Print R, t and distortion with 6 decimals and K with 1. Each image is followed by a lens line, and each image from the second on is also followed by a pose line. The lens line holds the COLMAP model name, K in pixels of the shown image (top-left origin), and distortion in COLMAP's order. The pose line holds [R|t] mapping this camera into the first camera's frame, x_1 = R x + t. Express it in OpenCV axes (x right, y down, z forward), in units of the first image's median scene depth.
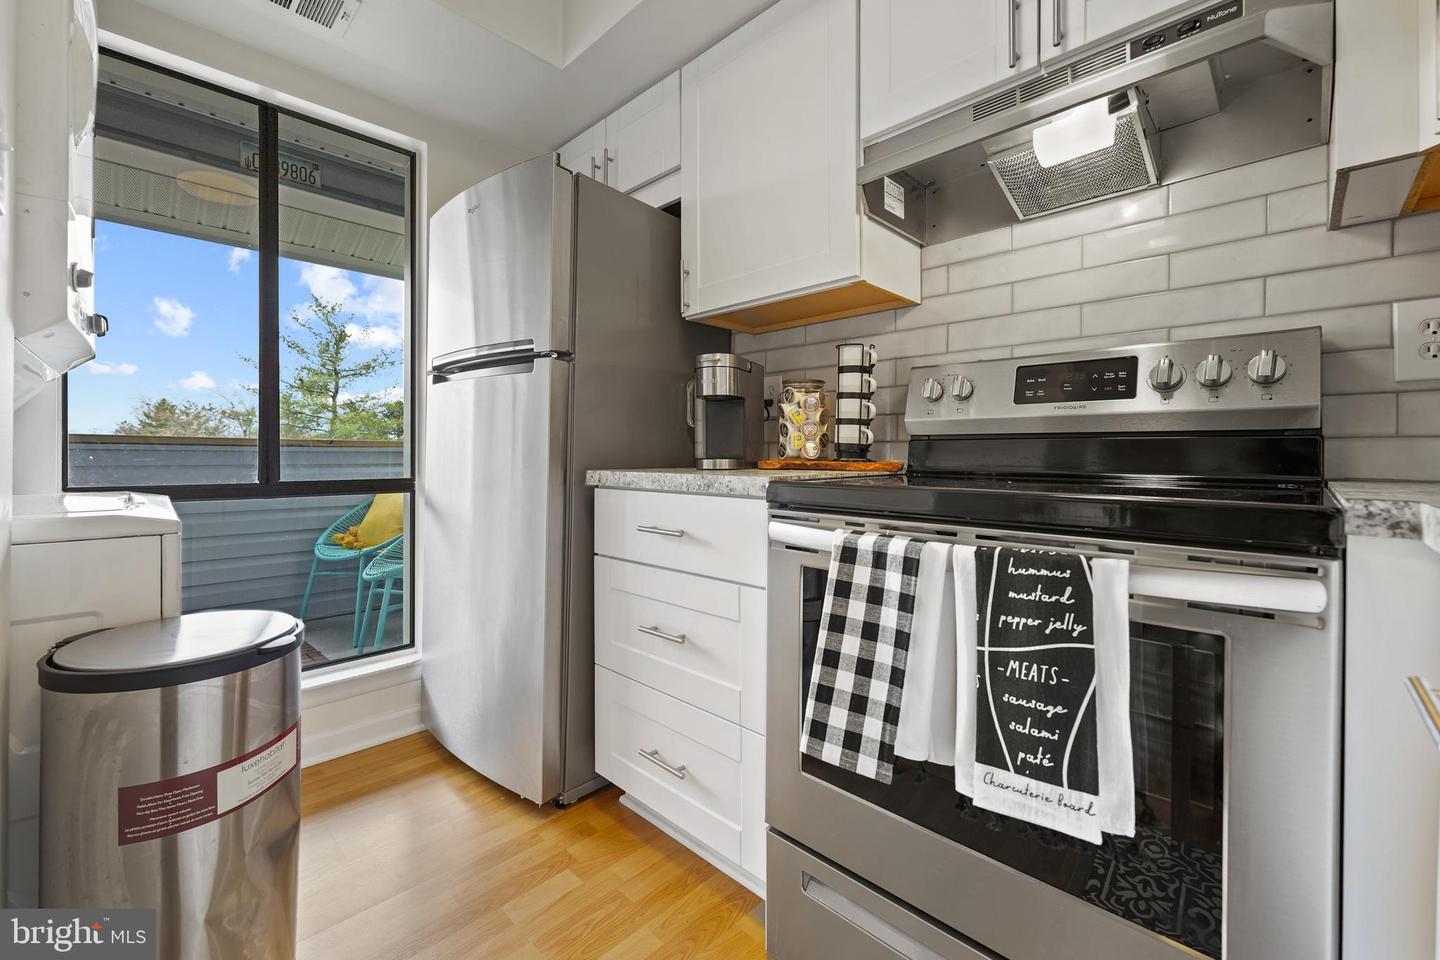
lens RADIAL K [[591.3, 0, 724.1], [0, 591.3, 455.6], [0, 0, 1]] dist [0.001847, -0.001460]
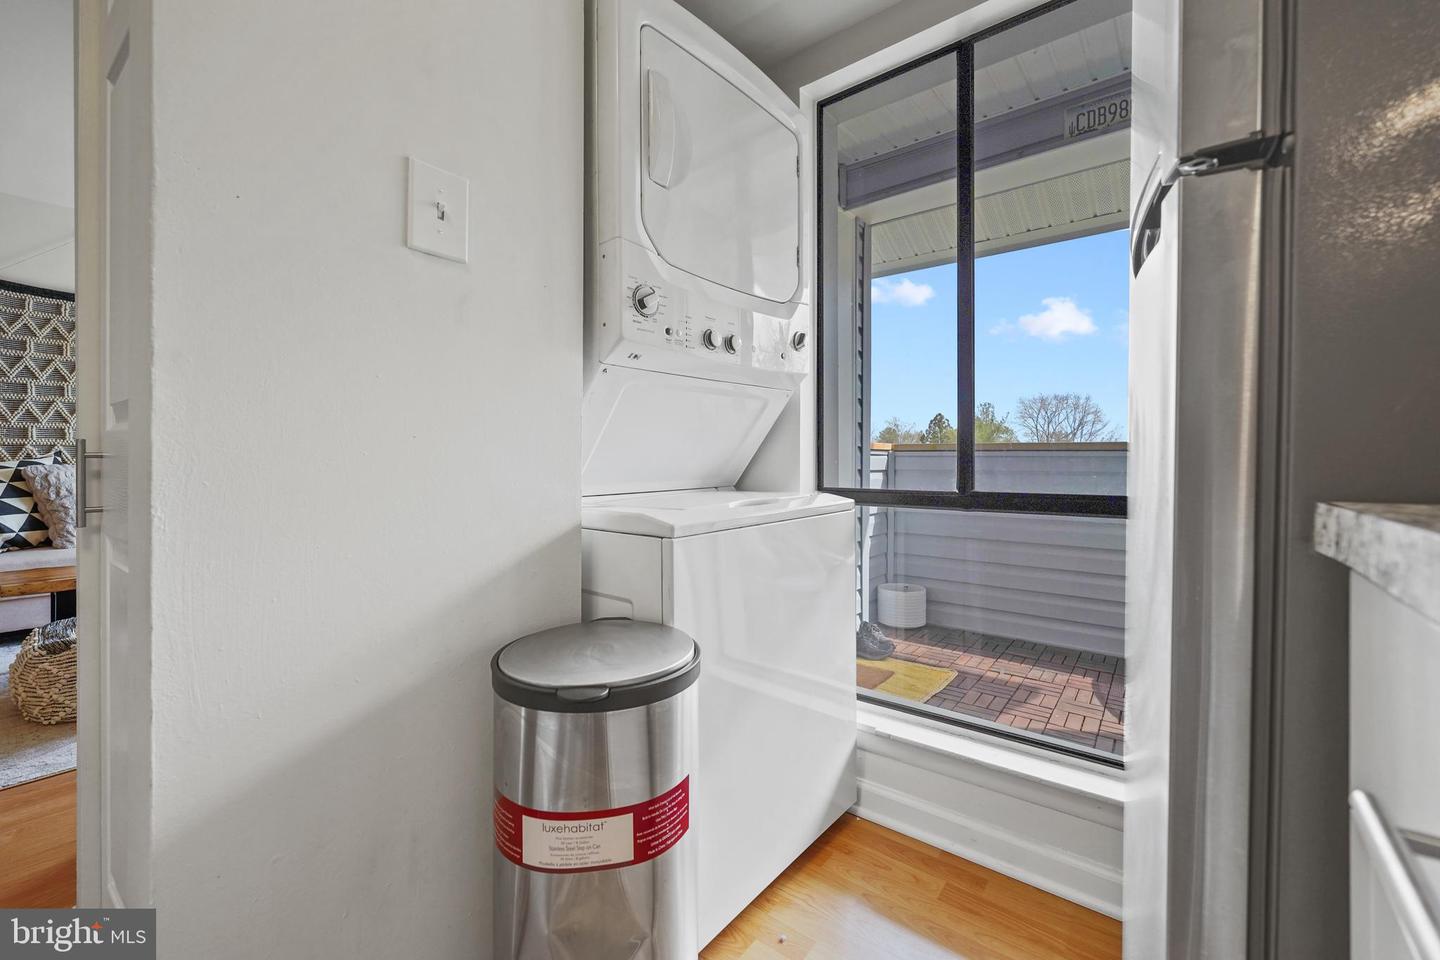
lens RADIAL K [[591.3, 0, 731.2], [0, 591.3, 459.0], [0, 0, 1]] dist [0.001847, -0.001460]
pose [[0.103301, -0.006579, -0.994628, 0.032303], [-0.001442, 0.999976, -0.006764, 0.006453], [0.994649, 0.002133, 0.103289, 0.686491]]
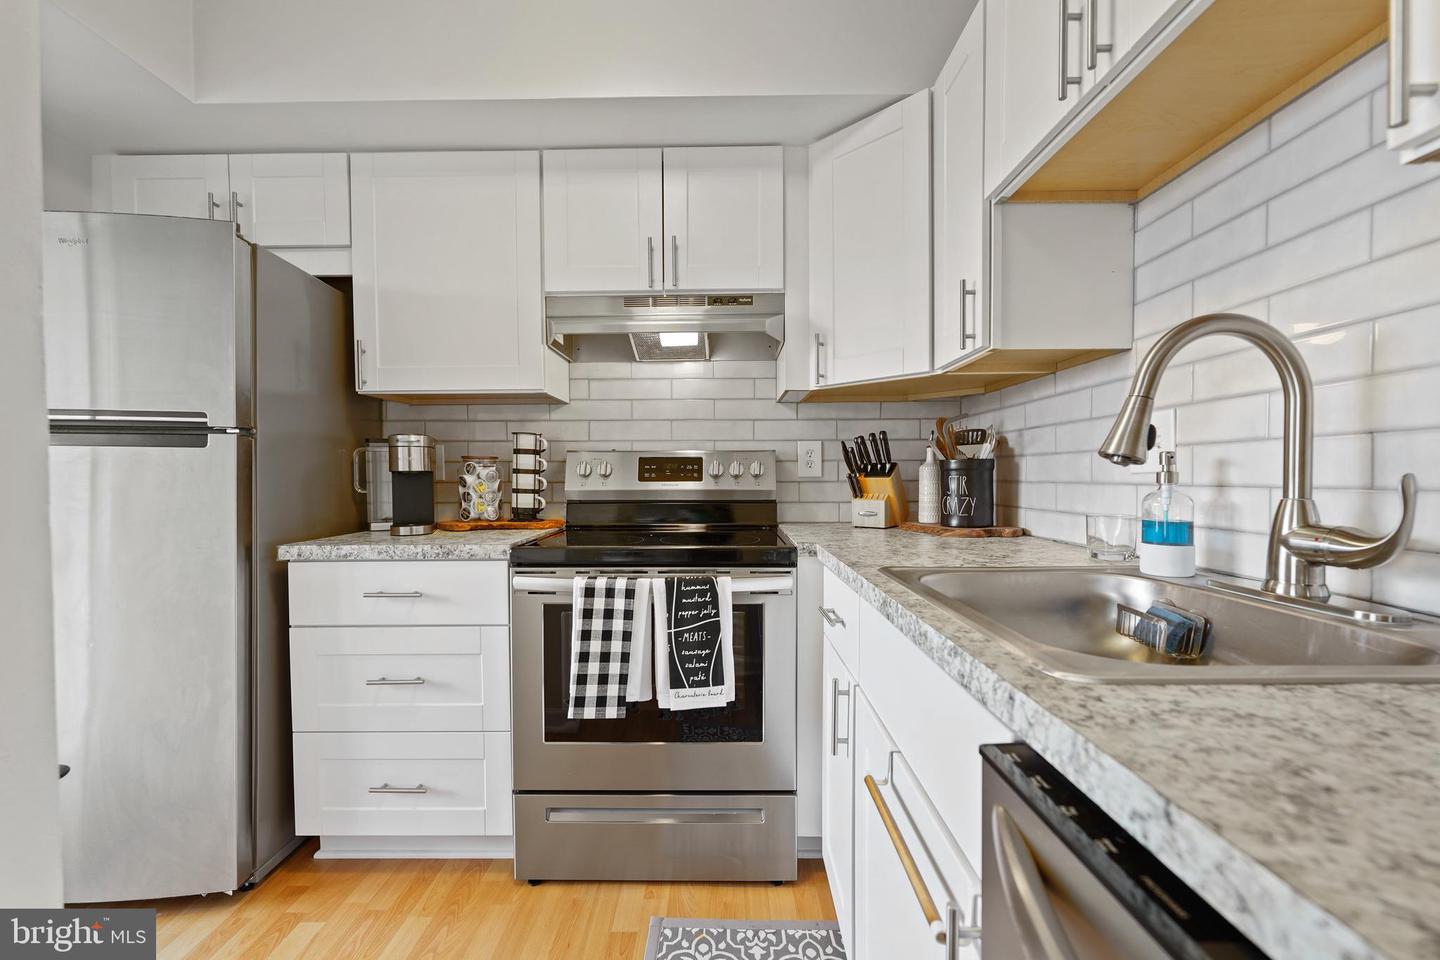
lens RADIAL K [[591.3, 0, 714.2], [0, 591.3, 489.6], [0, 0, 1]] dist [0.001847, -0.001460]
pose [[0.730736, -0.023772, 0.682246, -0.380483], [0.009419, 0.999649, 0.024744, -0.090066], [-0.682595, -0.011656, 0.730704, -0.249431]]
